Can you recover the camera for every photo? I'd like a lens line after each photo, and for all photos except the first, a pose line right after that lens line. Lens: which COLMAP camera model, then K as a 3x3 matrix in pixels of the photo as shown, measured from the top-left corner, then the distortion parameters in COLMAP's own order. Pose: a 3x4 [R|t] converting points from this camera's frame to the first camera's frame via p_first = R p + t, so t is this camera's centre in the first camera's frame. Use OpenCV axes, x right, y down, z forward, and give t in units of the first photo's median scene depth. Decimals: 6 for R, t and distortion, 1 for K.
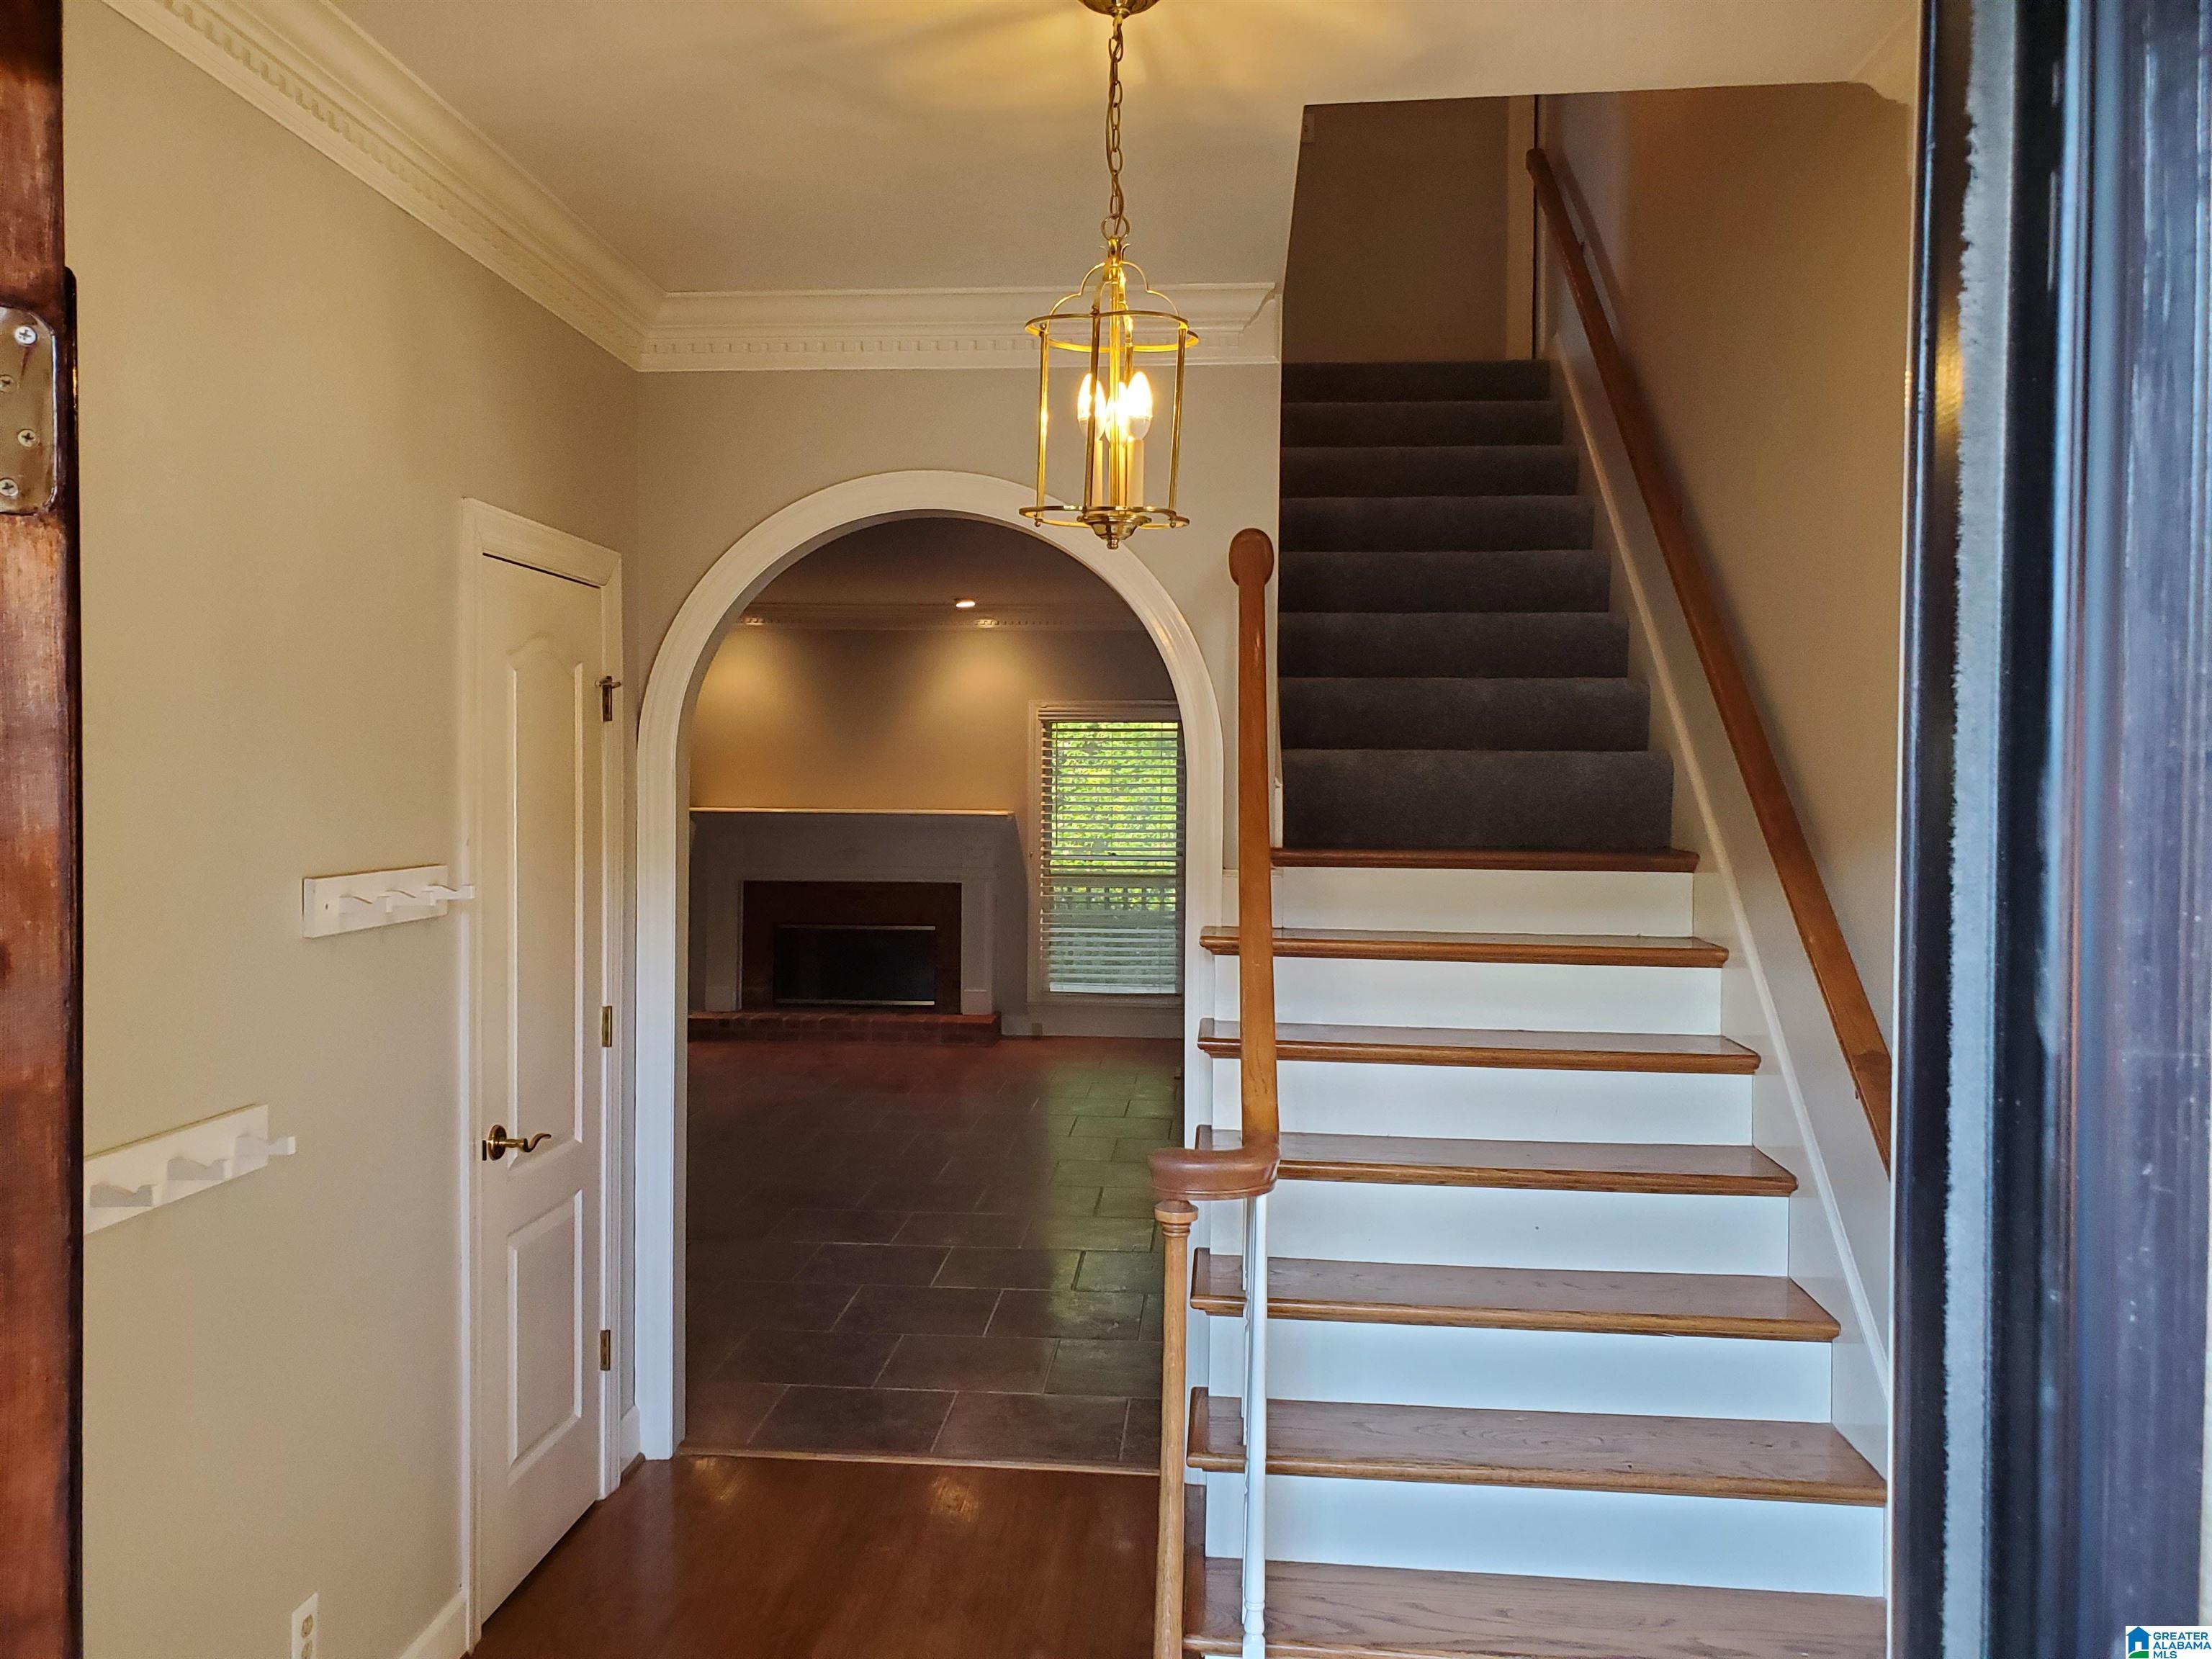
lens RADIAL K [[1698.5, 0, 1092.7], [0, 1698.5, 822.1], [0, 0, 1]] dist [0.044221, -0.008901]
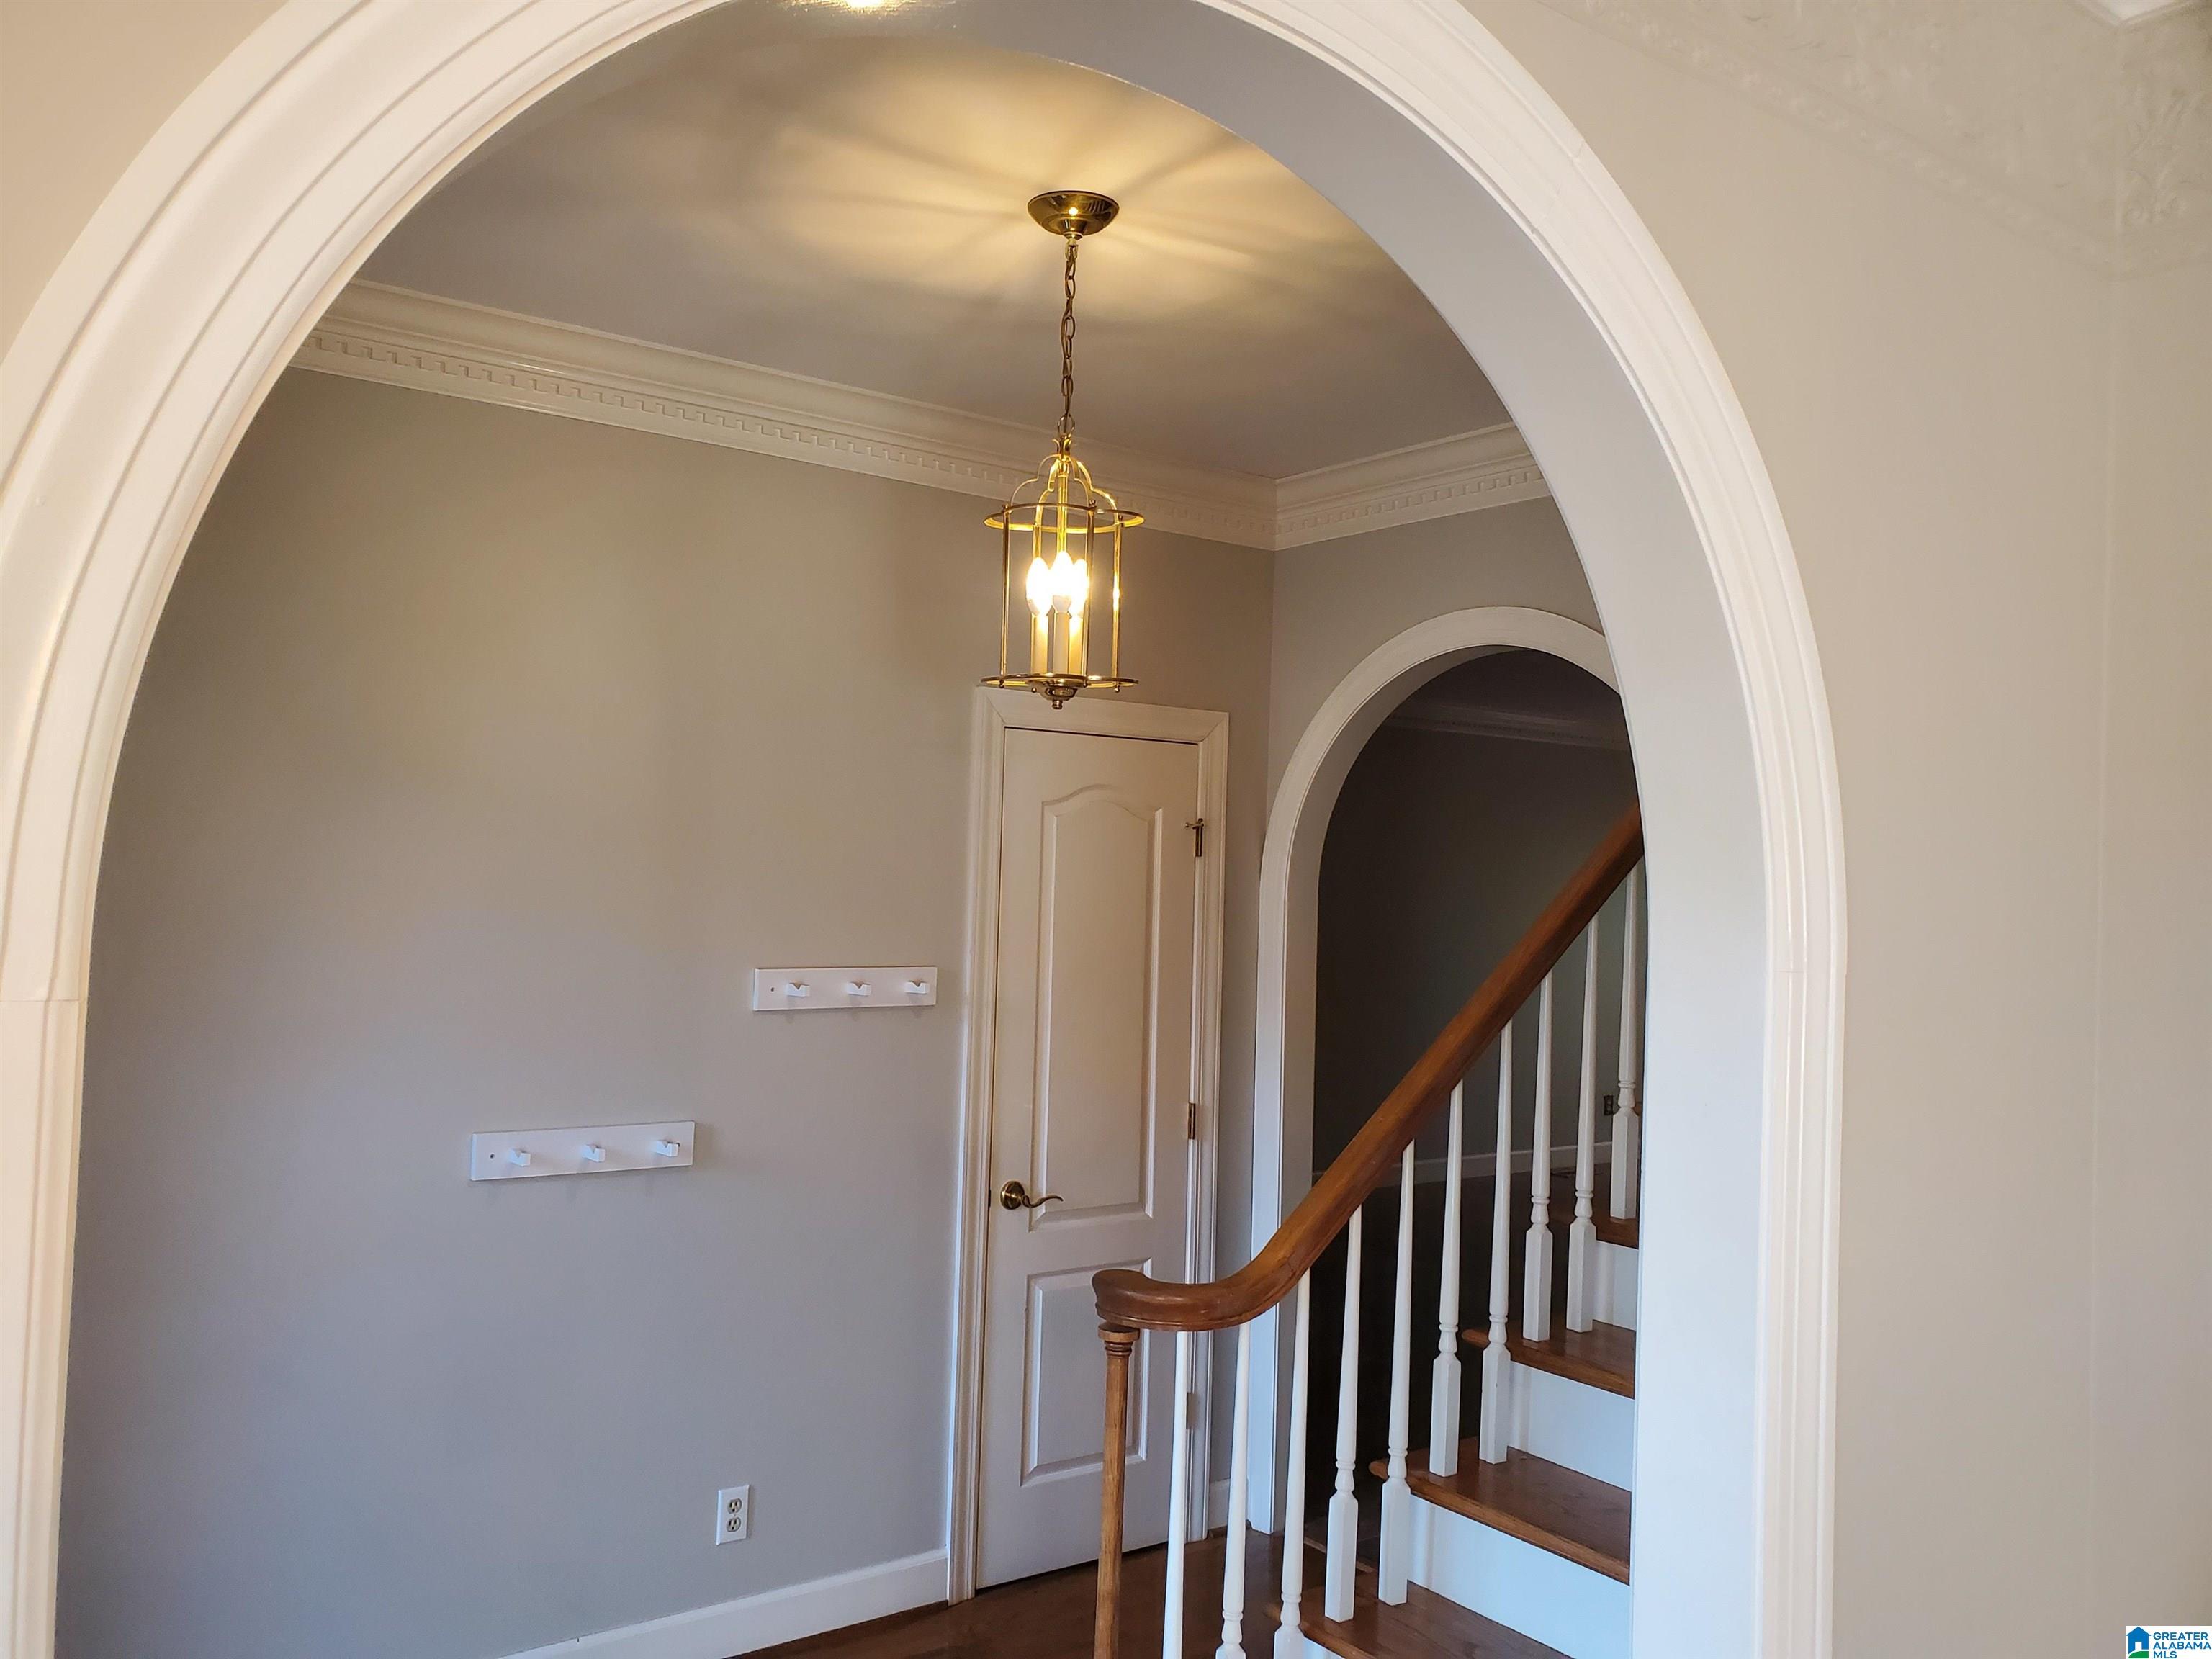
lens RADIAL K [[1698.5, 0, 1092.7], [0, 1698.5, 822.1], [0, 0, 1]] dist [0.044221, -0.008901]
pose [[0.648751, -0.006089, -0.760977, 0.660936], [-0.048620, 0.997593, -0.049433, -0.026817], [0.759446, 0.069068, 0.646893, 0.237708]]
